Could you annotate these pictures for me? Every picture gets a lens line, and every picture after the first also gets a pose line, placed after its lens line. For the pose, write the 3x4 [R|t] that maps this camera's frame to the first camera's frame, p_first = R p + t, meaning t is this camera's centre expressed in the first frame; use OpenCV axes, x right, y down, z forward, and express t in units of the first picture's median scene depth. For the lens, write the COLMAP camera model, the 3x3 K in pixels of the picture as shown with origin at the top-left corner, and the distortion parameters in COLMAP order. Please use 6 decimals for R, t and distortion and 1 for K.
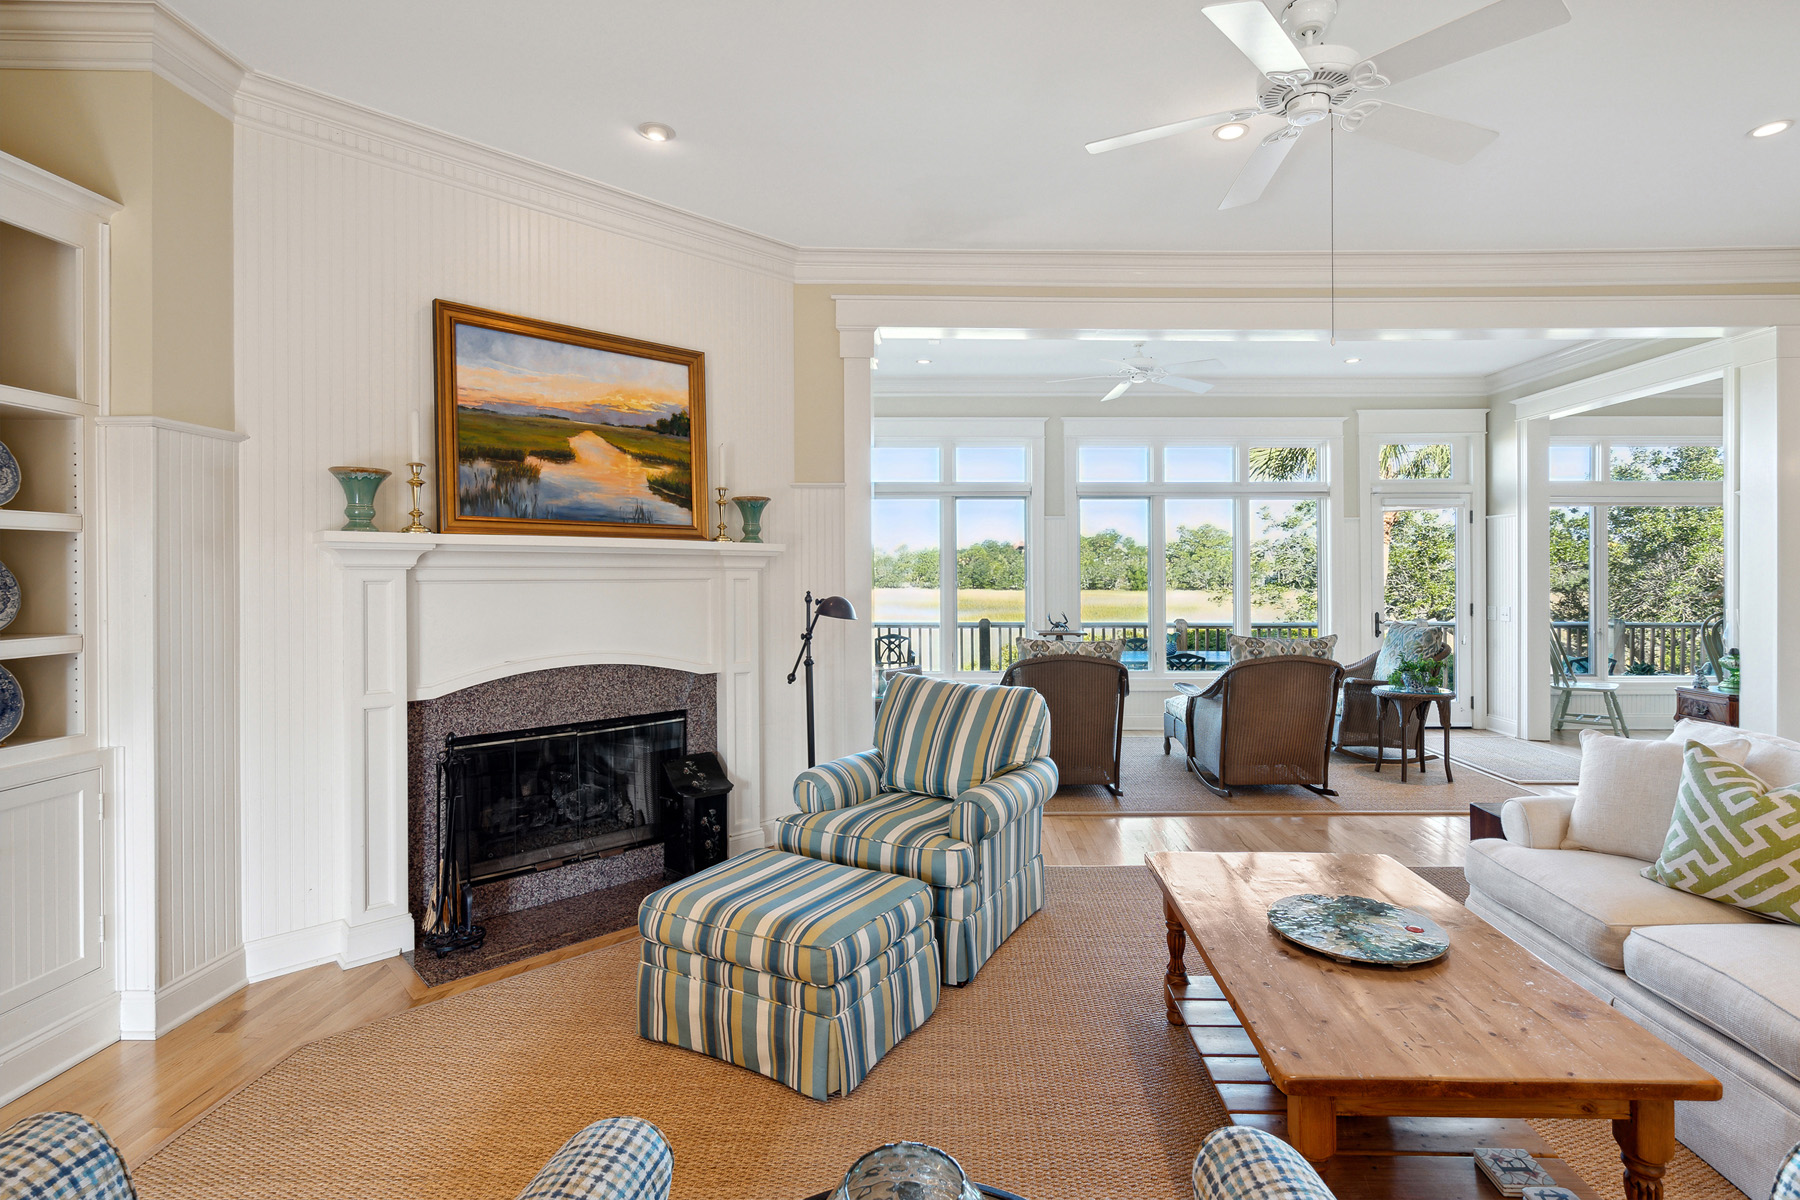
lens RADIAL K [[845.5, 0, 926.5], [0, 845.5, 575.0], [0, 0, 1]] dist [-0.003462, 0.001356]
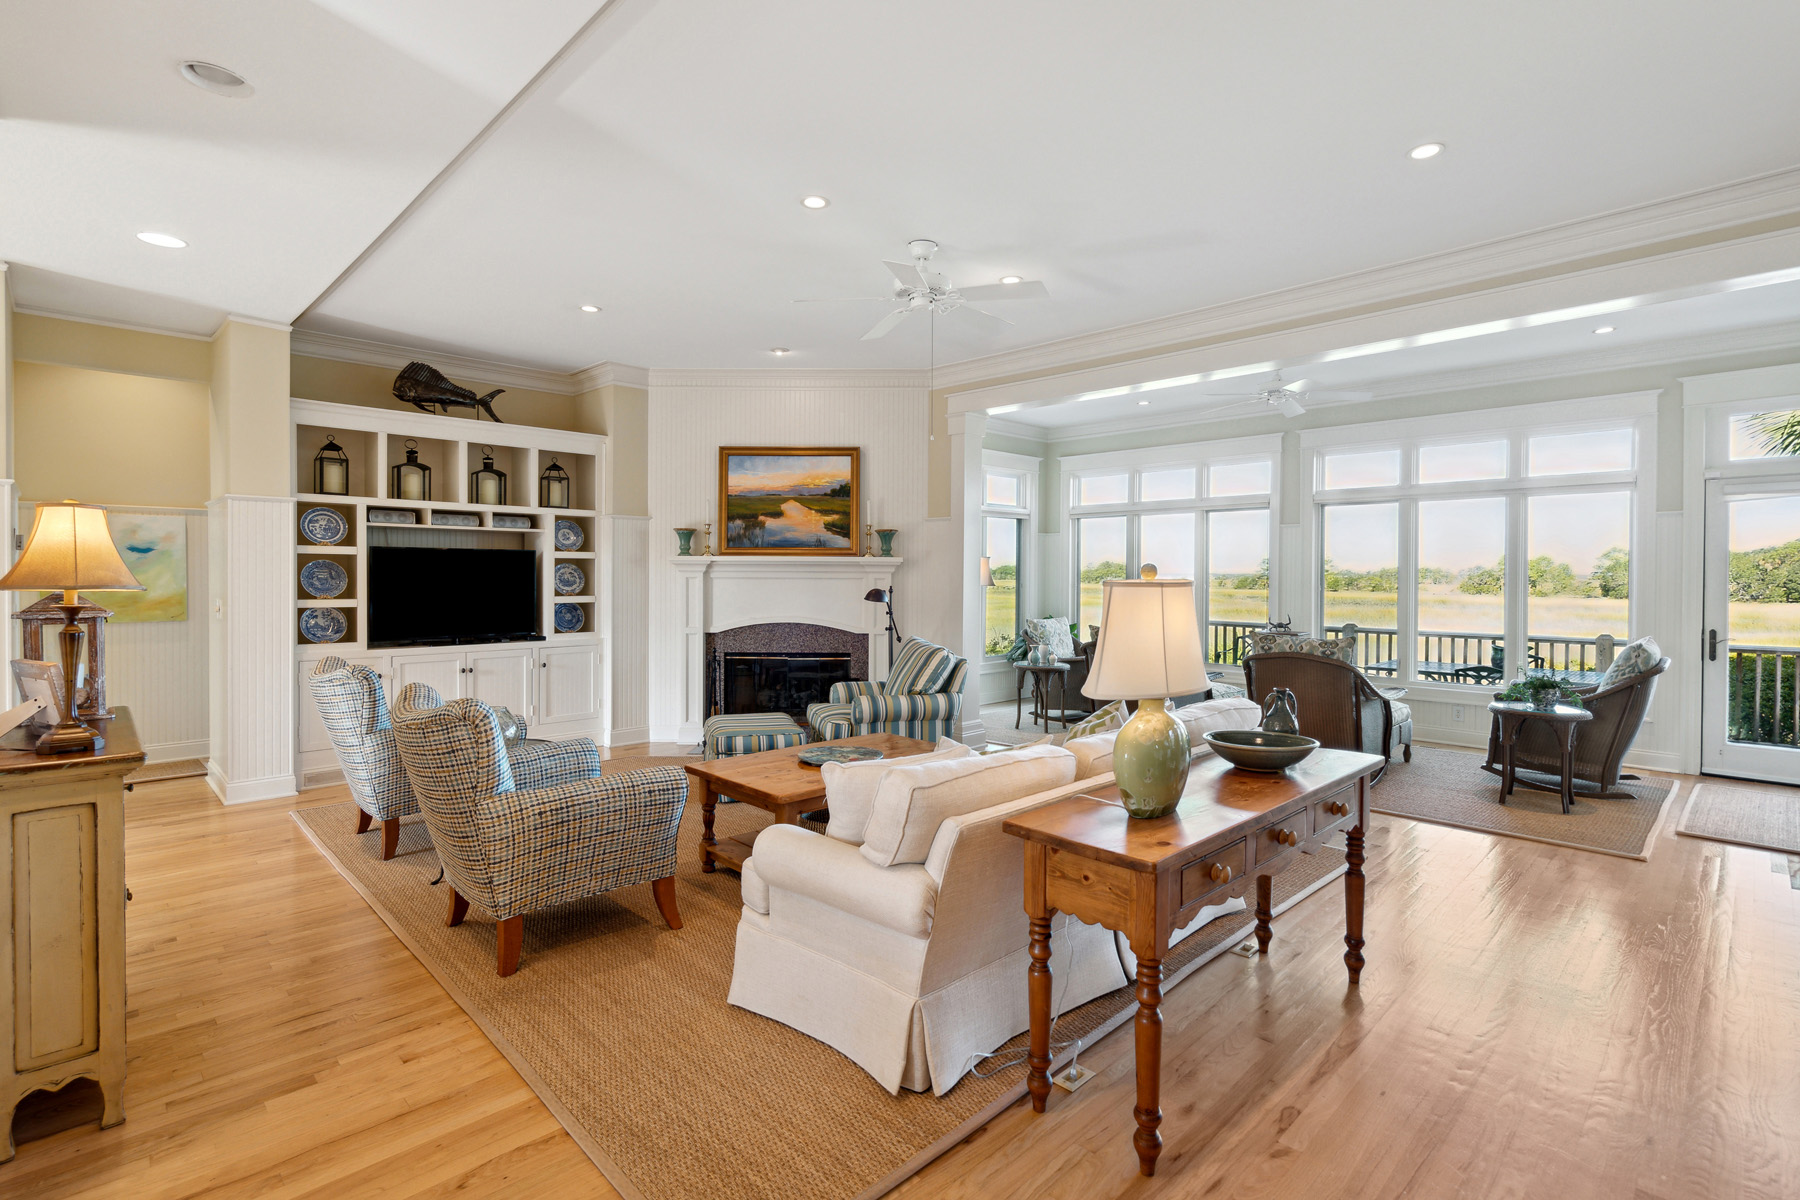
lens RADIAL K [[845.5, 0, 902.9], [0, 845.5, 593.7], [0, 0, 1]] dist [-0.003462, 0.001356]
pose [[0.717645, 0.020018, -0.696121, 1.040112], [-0.007554, 0.999752, 0.020962, -0.000866], [0.696368, -0.009784, 0.717618, -0.183432]]
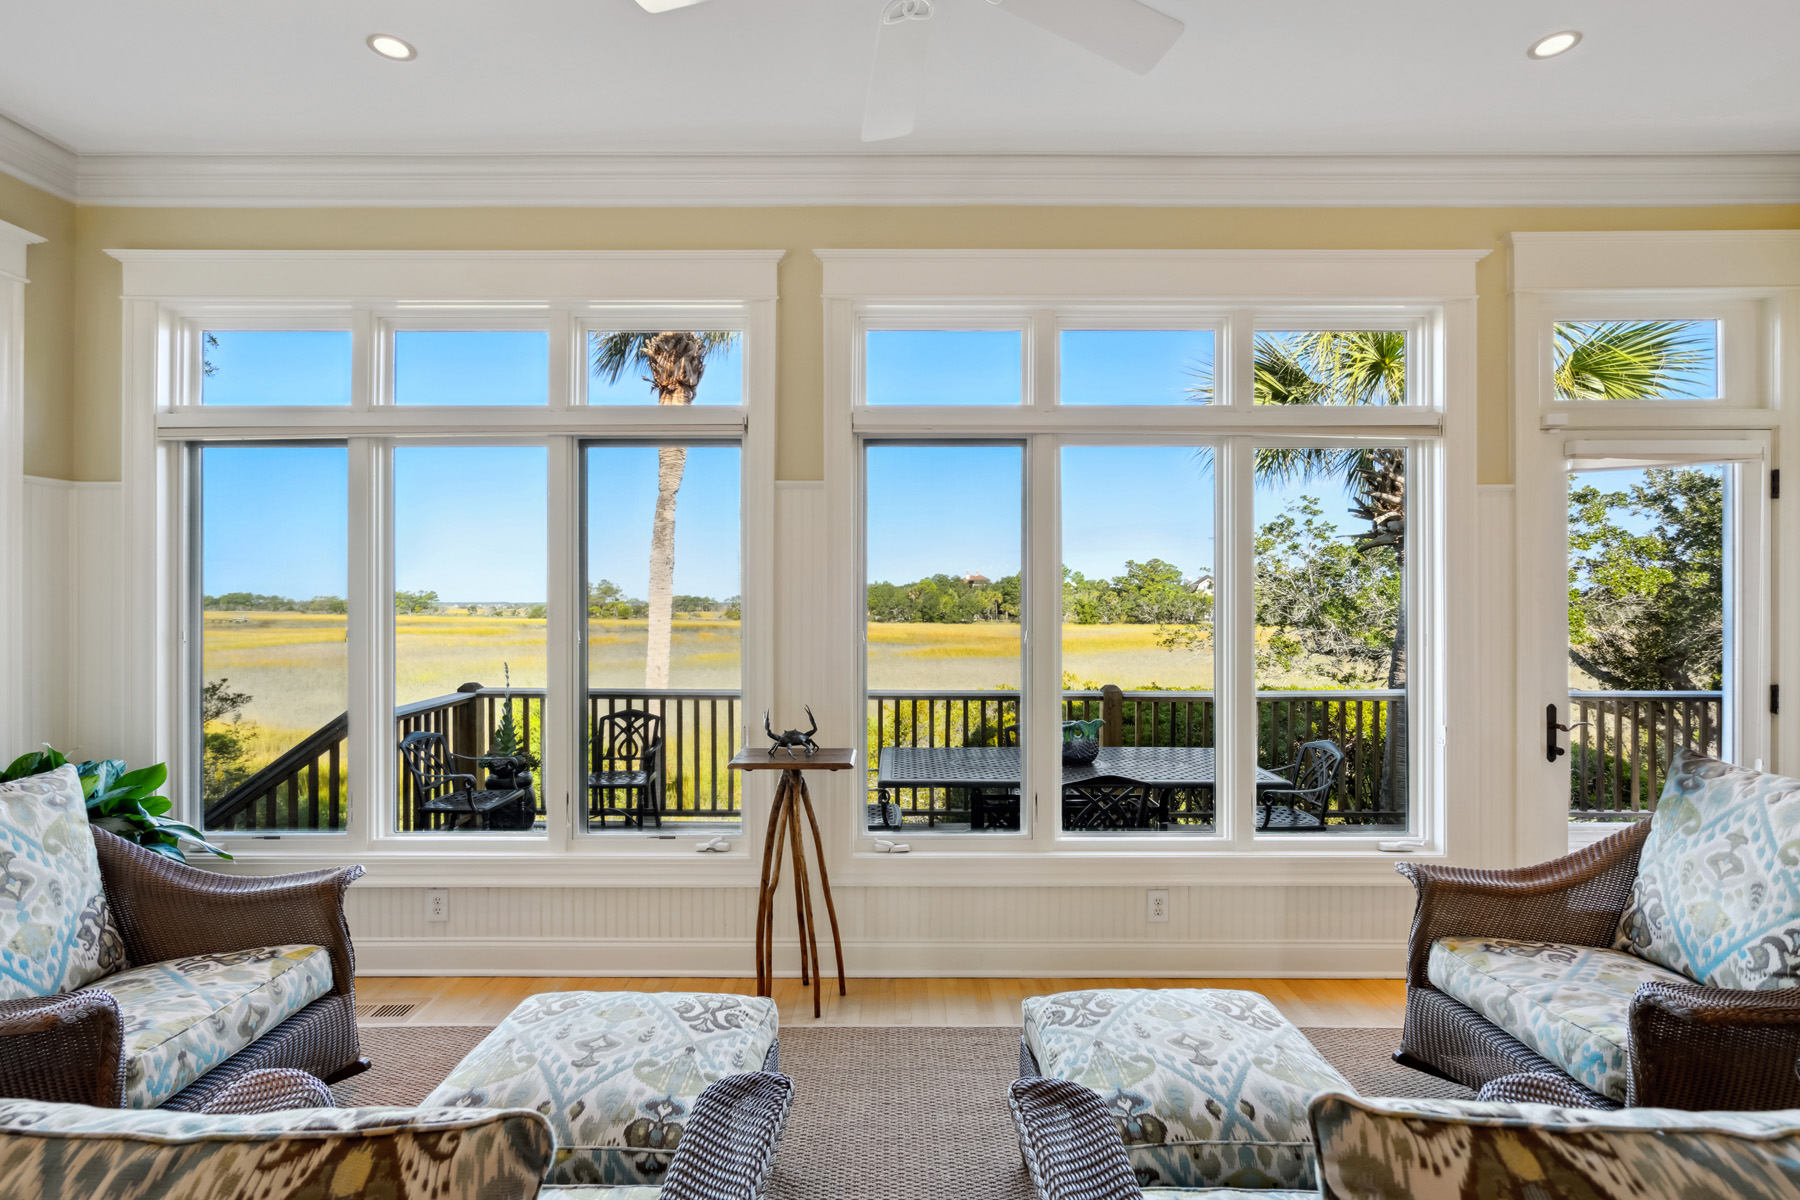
lens RADIAL K [[845.5, 0, 897.3], [0, 845.5, 601.3], [0, 0, 1]] dist [-0.003462, 0.001356]
pose [[0.999700, 0.004341, 0.024119, 0.362066], [-0.004142, 0.999957, -0.008288, -0.007286], [-0.024154, 0.008186, 0.999675, 1.112125]]
